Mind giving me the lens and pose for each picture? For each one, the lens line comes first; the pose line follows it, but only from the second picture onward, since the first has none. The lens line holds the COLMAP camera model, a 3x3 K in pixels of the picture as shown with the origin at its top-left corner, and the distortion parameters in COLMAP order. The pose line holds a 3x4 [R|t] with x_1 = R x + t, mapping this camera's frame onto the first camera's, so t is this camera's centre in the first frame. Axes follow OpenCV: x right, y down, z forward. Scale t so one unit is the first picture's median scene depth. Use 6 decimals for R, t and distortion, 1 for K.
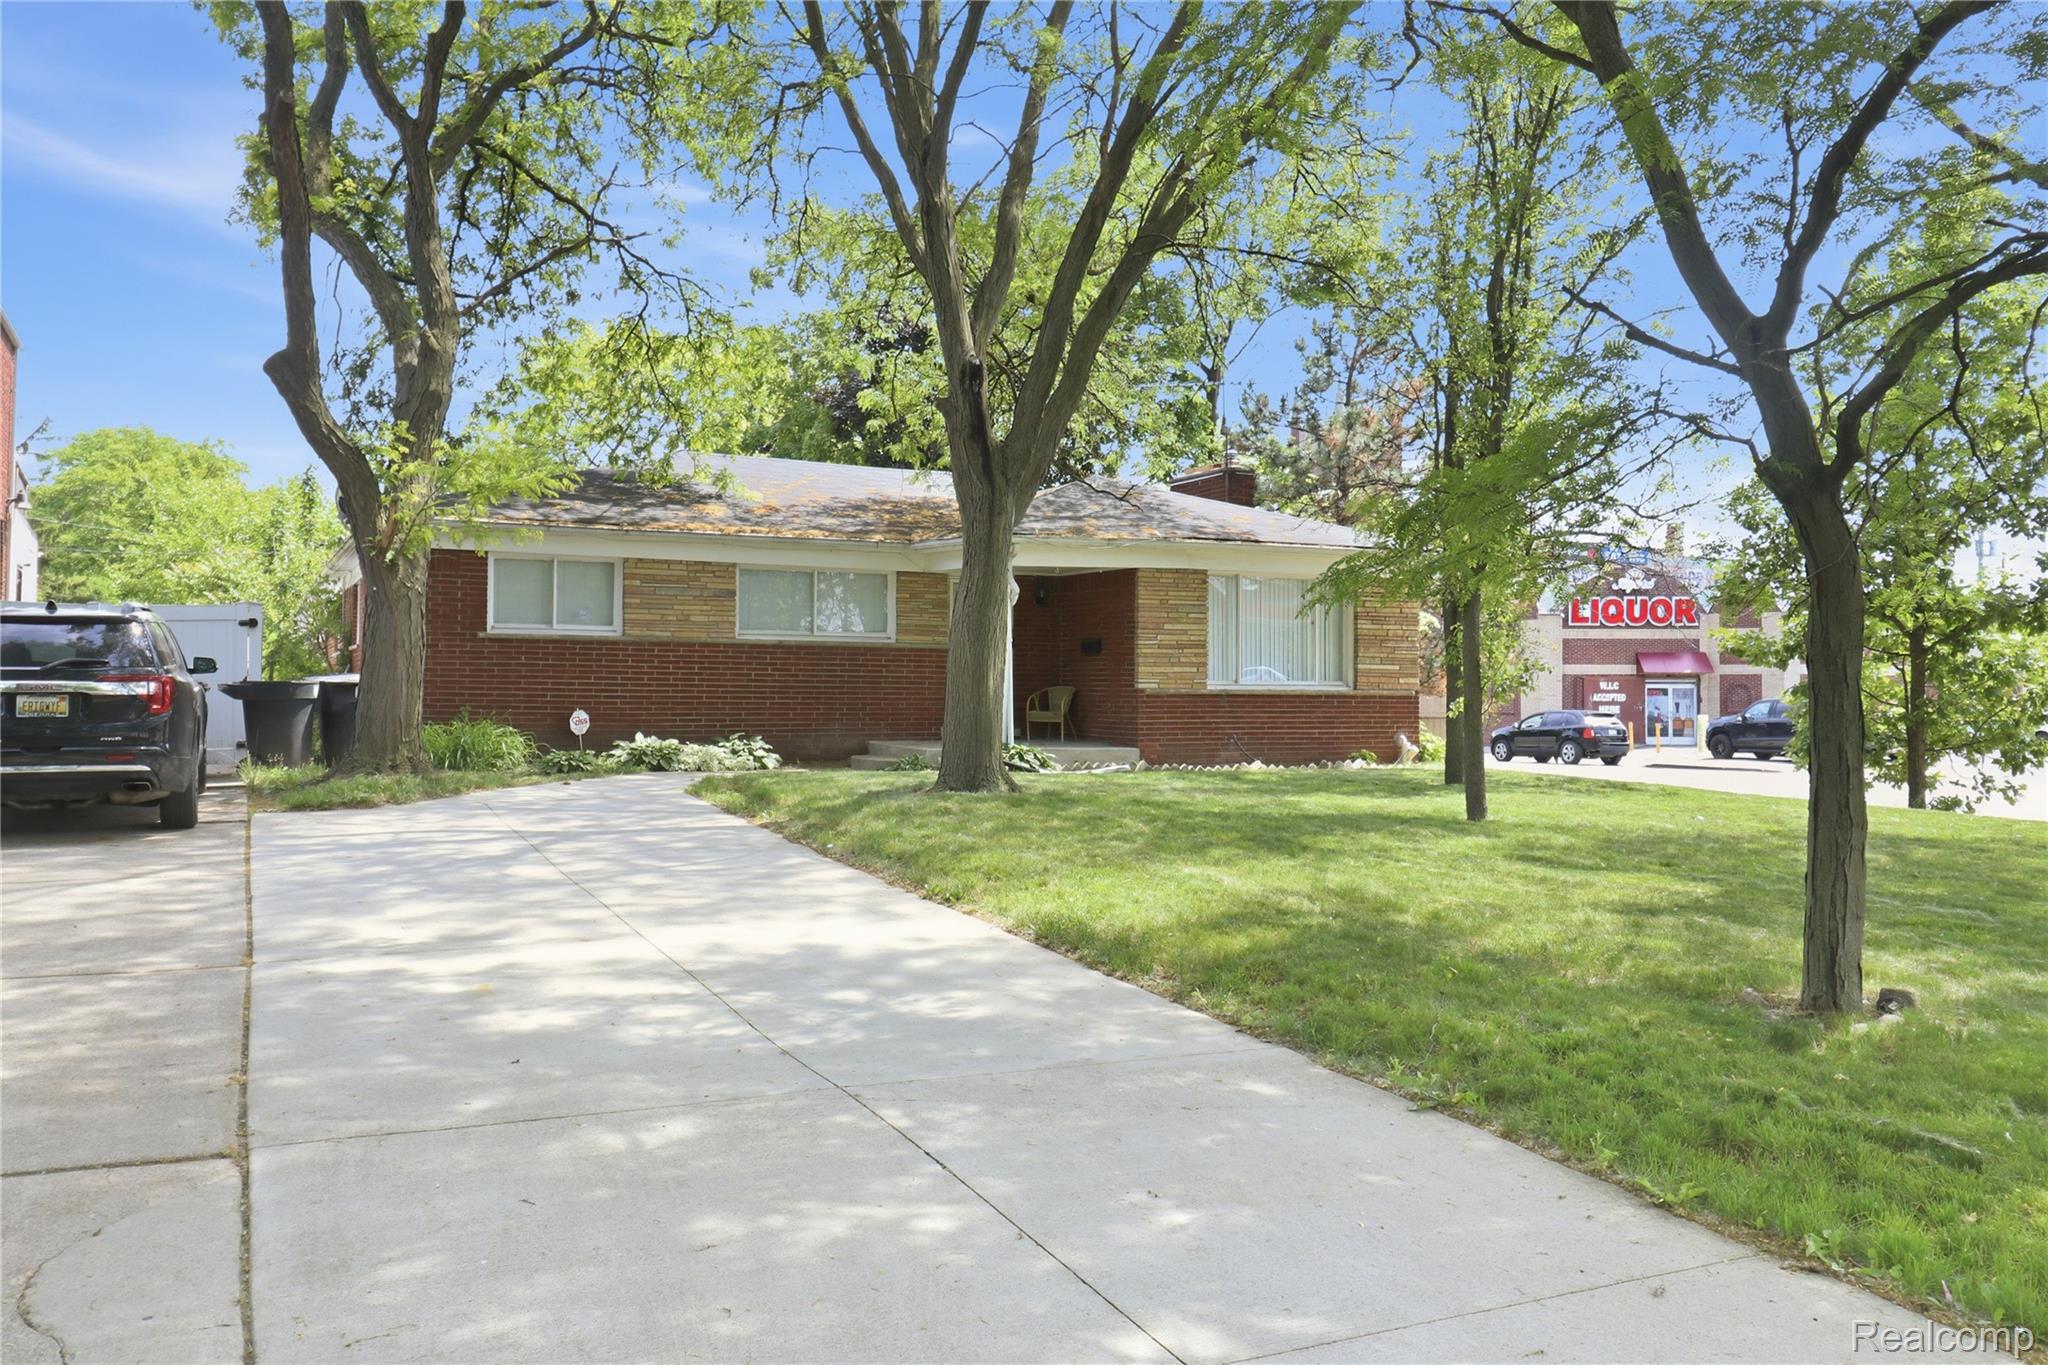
lens RADIAL K [[1619.0, 0, 1025.7], [0, 1619.0, 683.9], [0, 0, 1]] dist [0.008622, -0.000558]
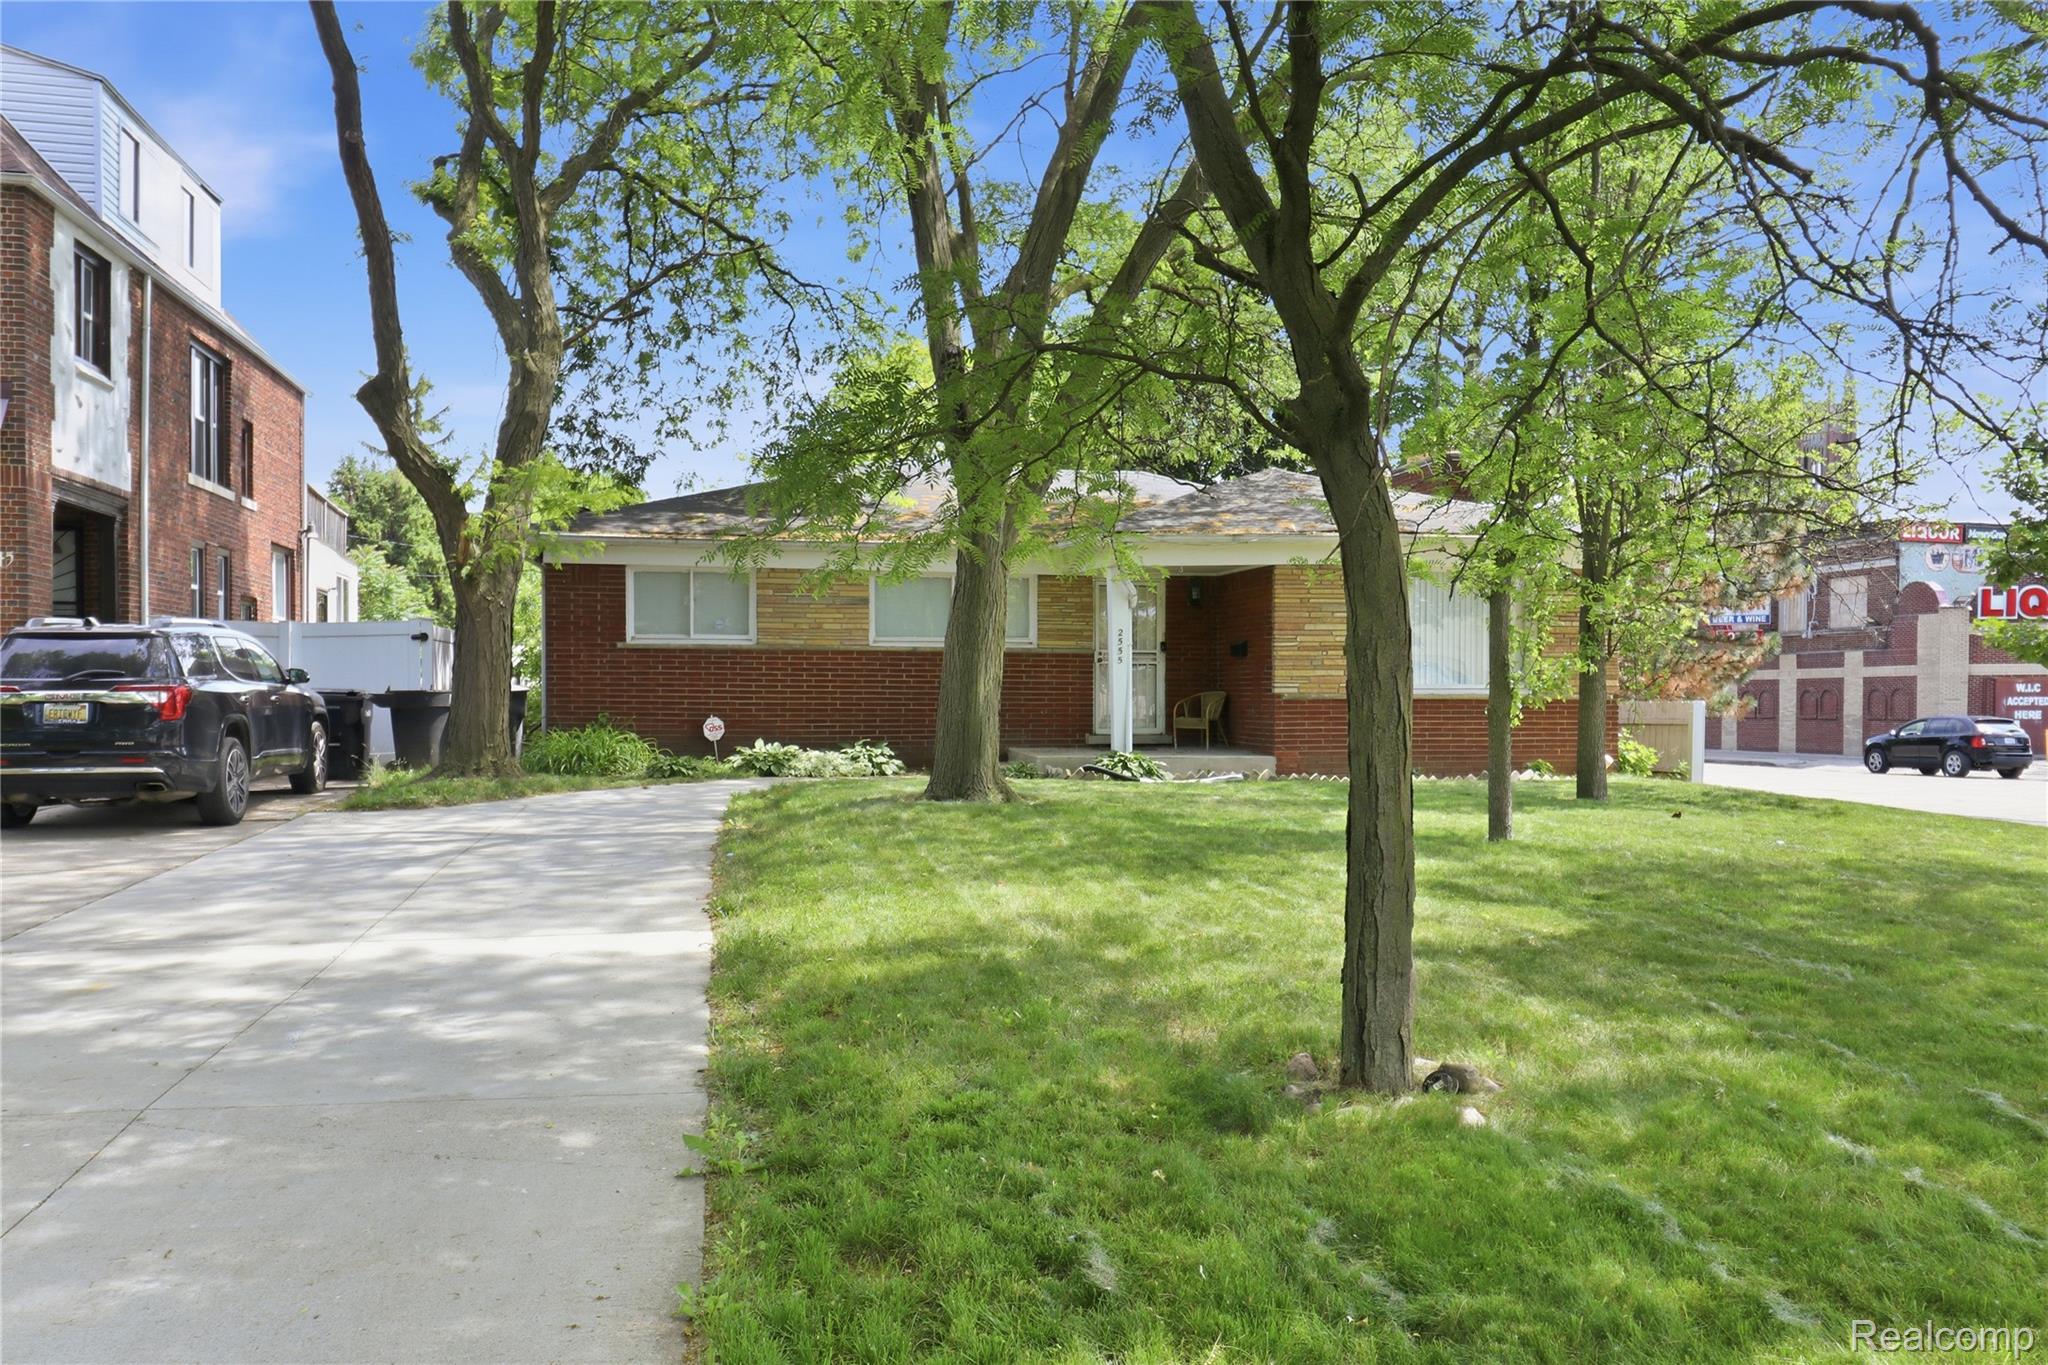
lens RADIAL K [[1594.9, 0, 1022.7], [0, 1594.9, 774.6], [0, 0, 1]] dist [0.004092, 0.006170]
pose [[0.965814, 0.008031, -0.259113, 0.176684], [0.005499, 0.998660, 0.051452, 0.001499], [0.259179, -0.051117, 0.964476, 0.065479]]
